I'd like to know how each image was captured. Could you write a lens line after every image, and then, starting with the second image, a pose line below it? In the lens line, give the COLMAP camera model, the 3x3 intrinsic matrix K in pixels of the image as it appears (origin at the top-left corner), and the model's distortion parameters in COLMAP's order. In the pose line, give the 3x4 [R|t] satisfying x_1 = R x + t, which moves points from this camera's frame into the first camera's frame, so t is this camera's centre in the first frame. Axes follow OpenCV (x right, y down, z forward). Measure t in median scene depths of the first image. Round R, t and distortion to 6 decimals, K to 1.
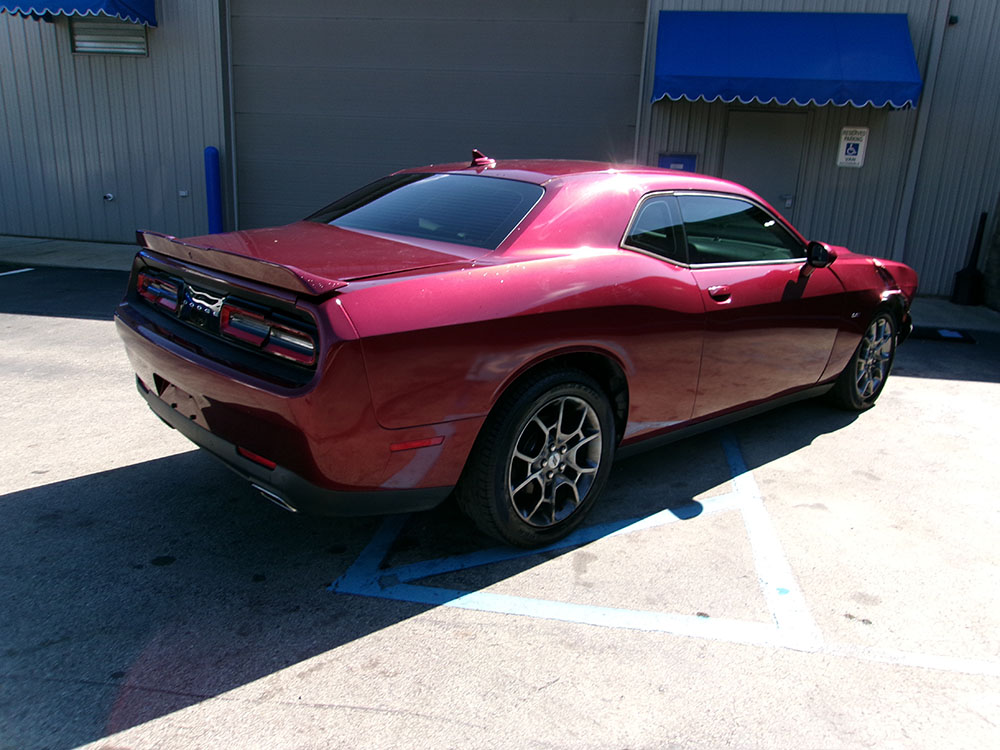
lens RADIAL K [[783.0, 0, 500.0], [0, 783.0, 375.0], [0, 0, 1]] dist [-0.003705, 0.003424]
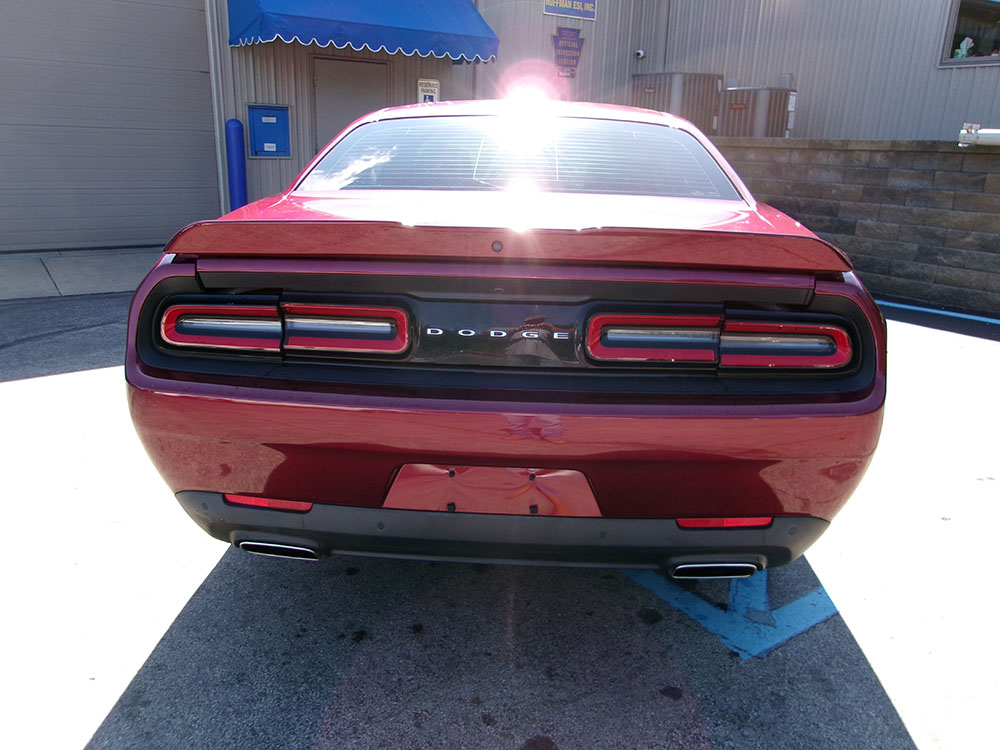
lens RADIAL K [[783.0, 0, 500.0], [0, 783.0, 375.0], [0, 0, 1]] dist [-0.003705, 0.003424]
pose [[0.713214, -0.227373, 0.663044, -0.258509], [0.196142, 0.972876, 0.122638, -0.042414], [-0.672944, 0.042584, 0.738466, 0.180772]]
